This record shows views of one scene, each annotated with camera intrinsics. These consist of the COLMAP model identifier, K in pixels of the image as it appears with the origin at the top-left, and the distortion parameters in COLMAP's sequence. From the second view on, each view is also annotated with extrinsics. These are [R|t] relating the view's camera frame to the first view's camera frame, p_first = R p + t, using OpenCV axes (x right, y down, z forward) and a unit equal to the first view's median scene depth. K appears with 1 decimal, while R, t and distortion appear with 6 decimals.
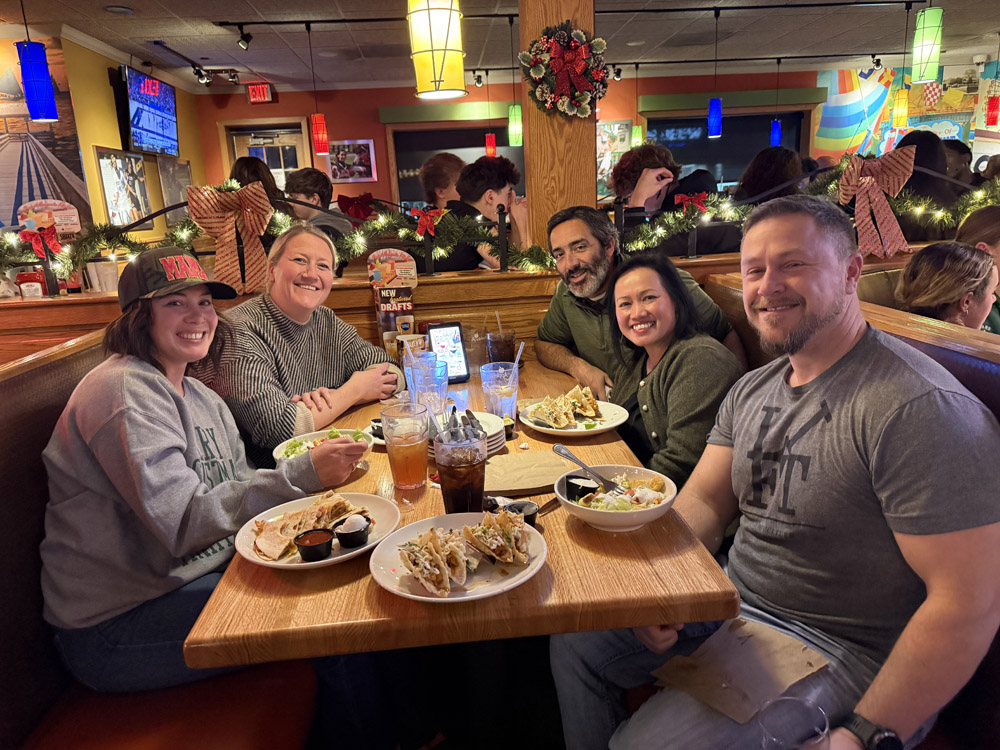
lens RADIAL K [[712.6, 0, 499.4], [0, 712.6, 379.9], [0, 0, 1]] dist [-0.013216, 0.000548]
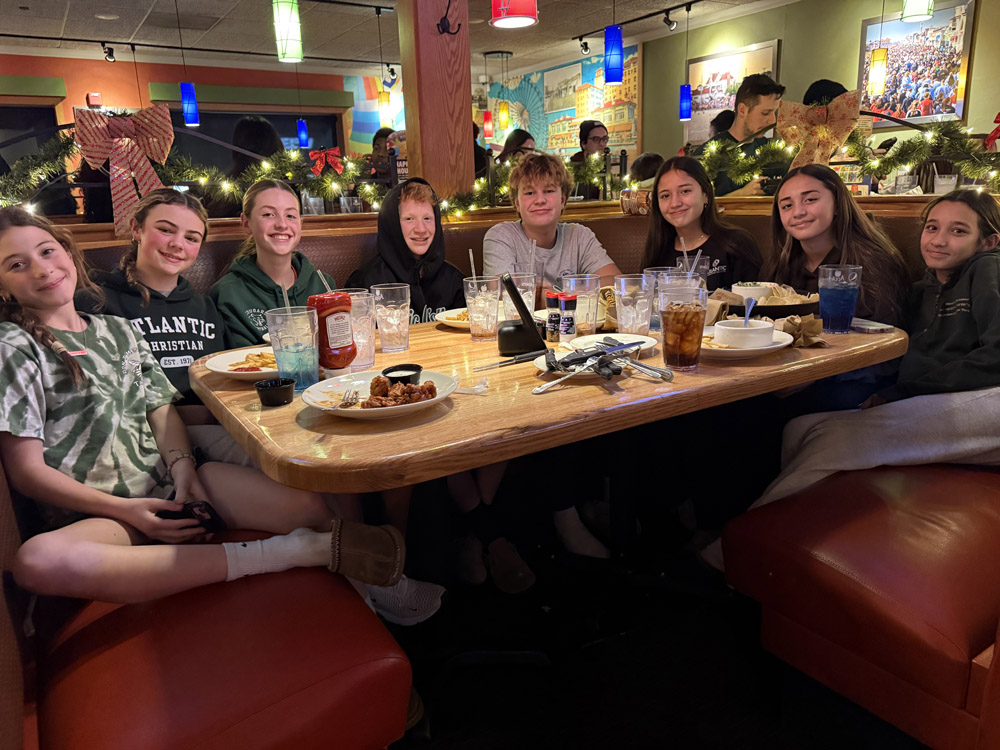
lens RADIAL K [[712.6, 0, 502.4], [0, 712.6, 375.4], [0, 0, 1]] dist [-0.013216, 0.000548]
pose [[0.878004, -0.090871, 0.469948, 0.135305], [0.100686, 0.994909, 0.004268, 0.010345], [-0.467944, 0.043570, 0.882684, 0.014214]]
